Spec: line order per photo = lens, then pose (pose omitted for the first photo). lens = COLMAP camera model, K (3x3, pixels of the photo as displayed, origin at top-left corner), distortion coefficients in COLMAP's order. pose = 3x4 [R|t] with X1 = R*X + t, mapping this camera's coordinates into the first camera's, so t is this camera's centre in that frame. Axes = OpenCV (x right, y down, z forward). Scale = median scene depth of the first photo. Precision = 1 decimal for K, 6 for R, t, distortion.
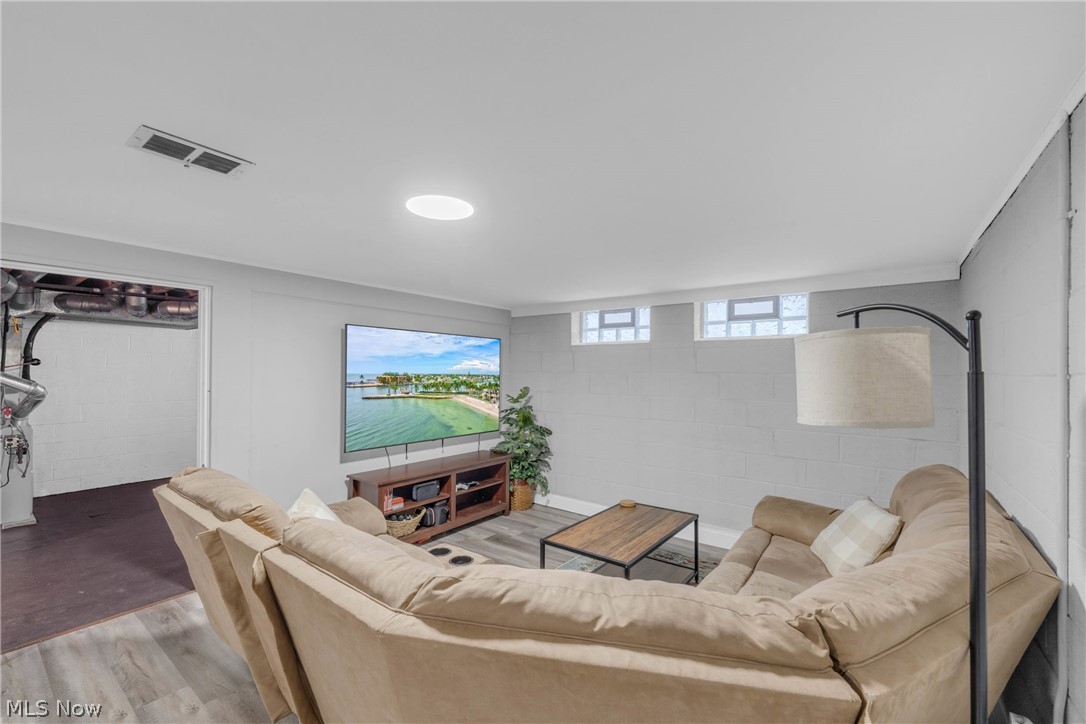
lens RADIAL K [[445.6, 0, 549.6], [0, 445.6, 366.3], [0, 0, 1]] dist [-0.008313, -0.001091]
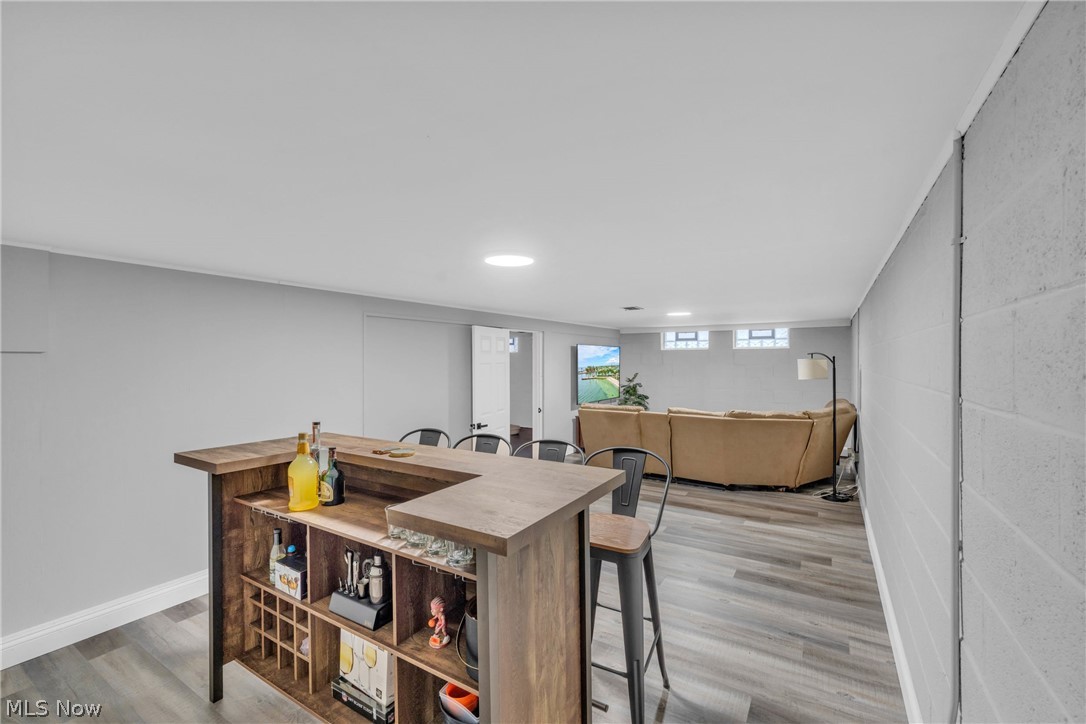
lens RADIAL K [[445.6, 0, 538.9], [0, 445.6, 361.8], [0, 0, 1]] dist [-0.008313, -0.001091]
pose [[0.997756, -0.008176, 0.066451, -0.636439], [0.006963, 0.999805, 0.018476, -0.039020], [-0.066589, -0.017972, 0.997619, -0.886898]]
